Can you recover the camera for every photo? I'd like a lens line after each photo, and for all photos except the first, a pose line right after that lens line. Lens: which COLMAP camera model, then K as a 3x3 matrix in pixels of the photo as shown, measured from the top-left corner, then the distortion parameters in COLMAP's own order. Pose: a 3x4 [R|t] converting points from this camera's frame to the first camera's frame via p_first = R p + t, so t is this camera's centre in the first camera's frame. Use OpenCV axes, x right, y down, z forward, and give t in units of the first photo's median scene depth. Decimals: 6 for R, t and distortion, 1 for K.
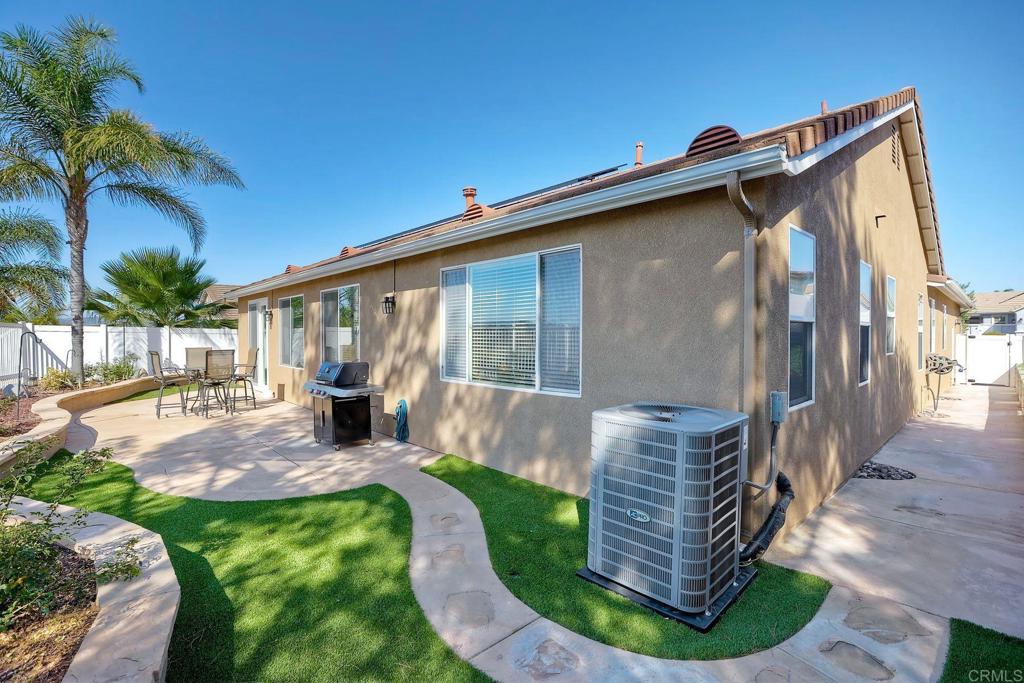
lens RADIAL K [[476.5, 0, 509.7], [0, 476.5, 336.8], [0, 0, 1]] dist [-0.026757, 0.000670]
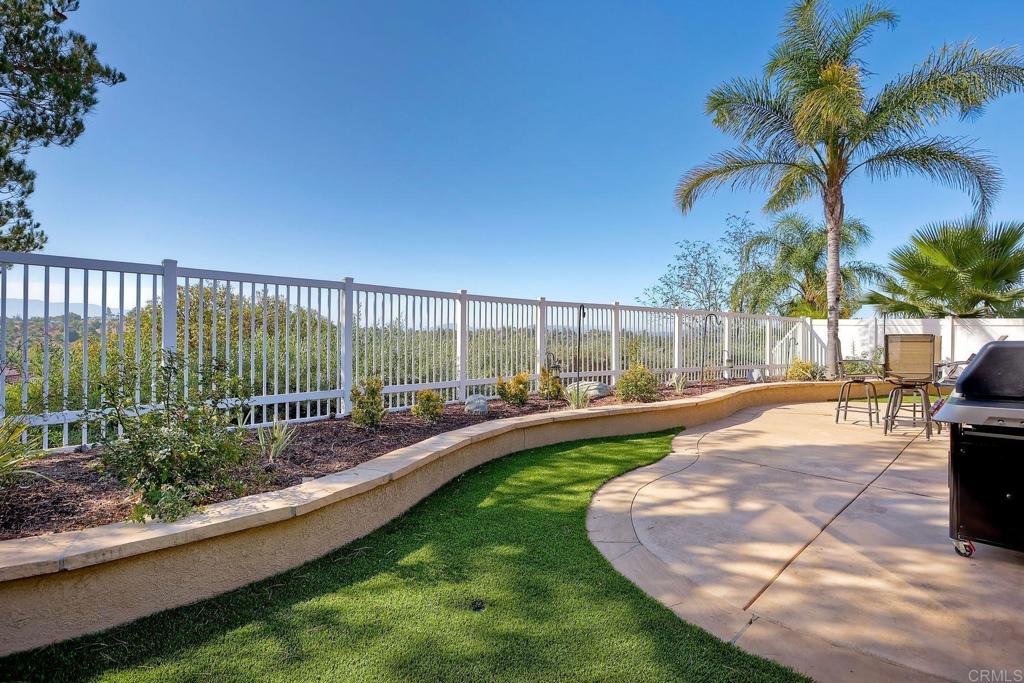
lens RADIAL K [[476.5, 0, 509.7], [0, 476.5, 336.8], [0, 0, 1]] dist [-0.026757, 0.000670]
pose [[0.032124, -0.001387, -0.999483, 0.025434], [-0.019720, 0.999804, -0.002021, 0.063167], [0.999289, 0.019774, 0.032091, 0.618965]]
